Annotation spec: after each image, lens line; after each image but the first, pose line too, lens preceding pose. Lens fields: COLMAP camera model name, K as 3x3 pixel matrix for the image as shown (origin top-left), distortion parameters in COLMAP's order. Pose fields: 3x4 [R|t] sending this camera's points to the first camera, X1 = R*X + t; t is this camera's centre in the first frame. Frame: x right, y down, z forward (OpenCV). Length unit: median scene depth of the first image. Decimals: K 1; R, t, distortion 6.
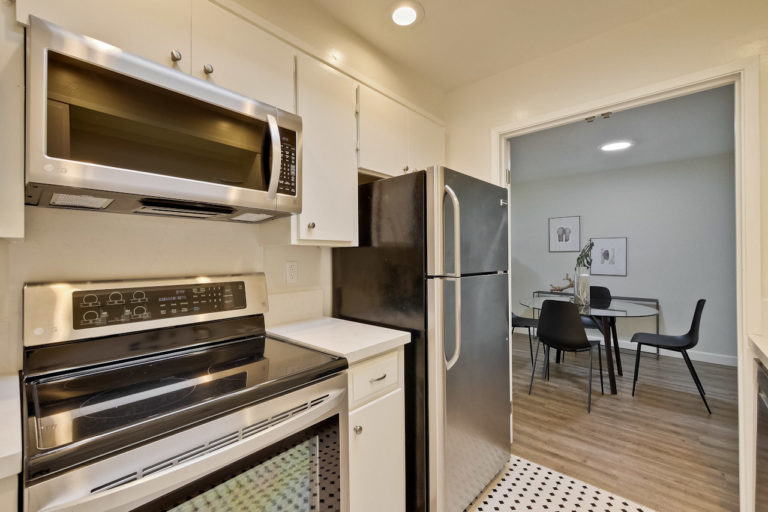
lens RADIAL K [[333.6, 0, 378.1], [0, 333.6, 252.3], [0, 0, 1]] dist [-0.000686, 0.001378]
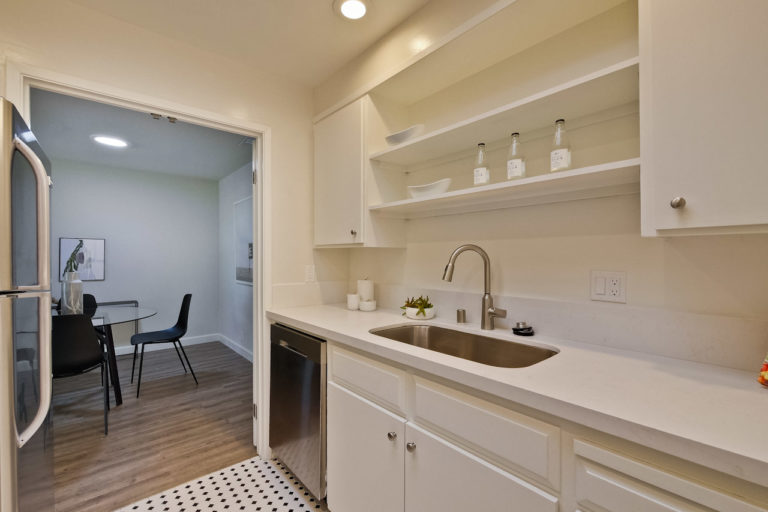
lens RADIAL K [[333.6, 0, 385.0], [0, 333.6, 259.7], [0, 0, 1]] dist [-0.000686, 0.001378]
pose [[0.099979, -0.002136, 0.994987, -0.209331], [-0.006889, 0.999972, 0.002838, 0.006387], [-0.994966, -0.007138, 0.099962, 0.200947]]
